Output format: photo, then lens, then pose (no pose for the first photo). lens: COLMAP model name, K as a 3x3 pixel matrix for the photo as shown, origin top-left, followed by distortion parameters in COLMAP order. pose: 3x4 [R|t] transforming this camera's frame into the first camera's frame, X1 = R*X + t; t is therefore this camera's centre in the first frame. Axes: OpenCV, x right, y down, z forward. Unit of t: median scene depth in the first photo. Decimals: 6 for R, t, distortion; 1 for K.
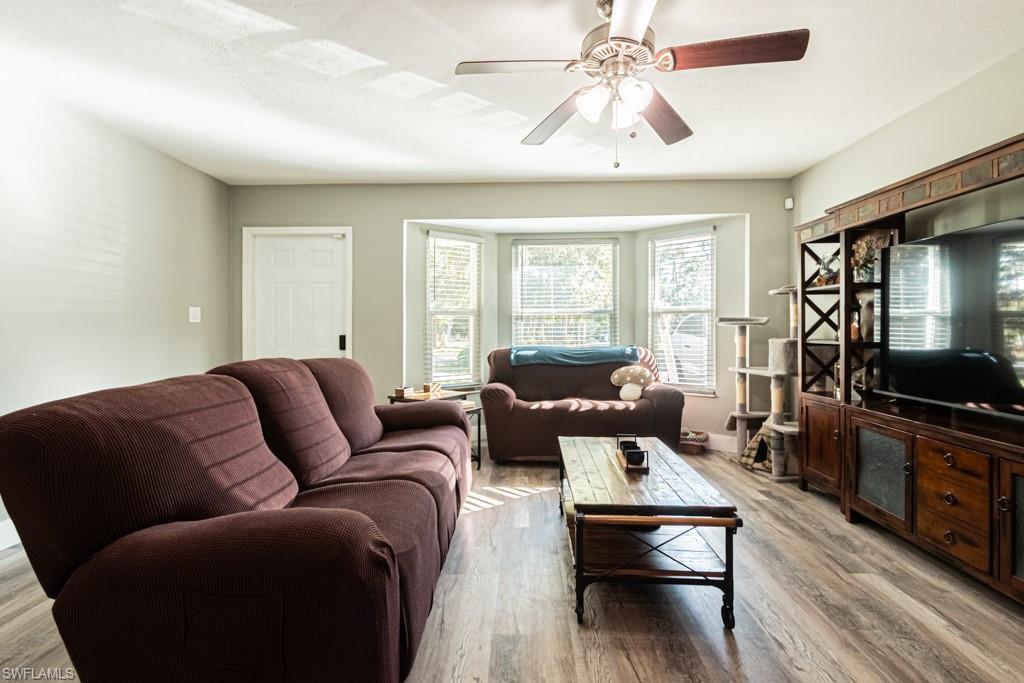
lens RADIAL K [[471.2, 0, 510.6], [0, 471.2, 334.4], [0, 0, 1]] dist [0.003554, -0.000084]
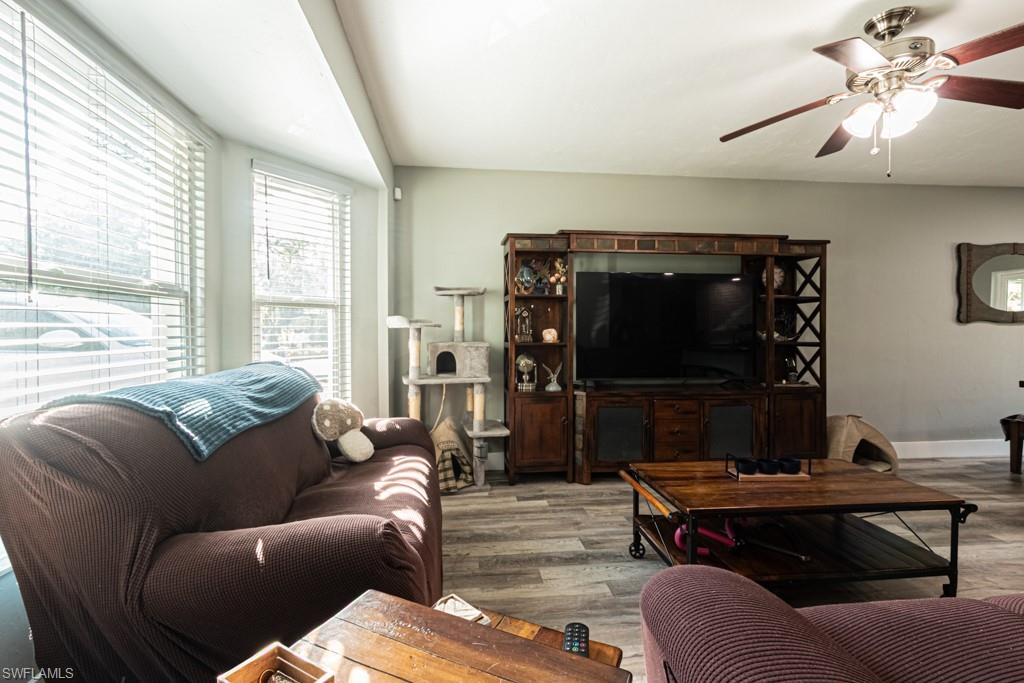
lens RADIAL K [[471.2, 0, 508.7], [0, 471.2, 340.6], [0, 0, 1]] dist [0.003554, -0.000084]
pose [[-0.139929, -0.019965, 0.989960, -0.411389], [0.009334, 0.999726, 0.021481, -0.015028], [-0.990118, 0.012246, -0.139704, 1.143088]]
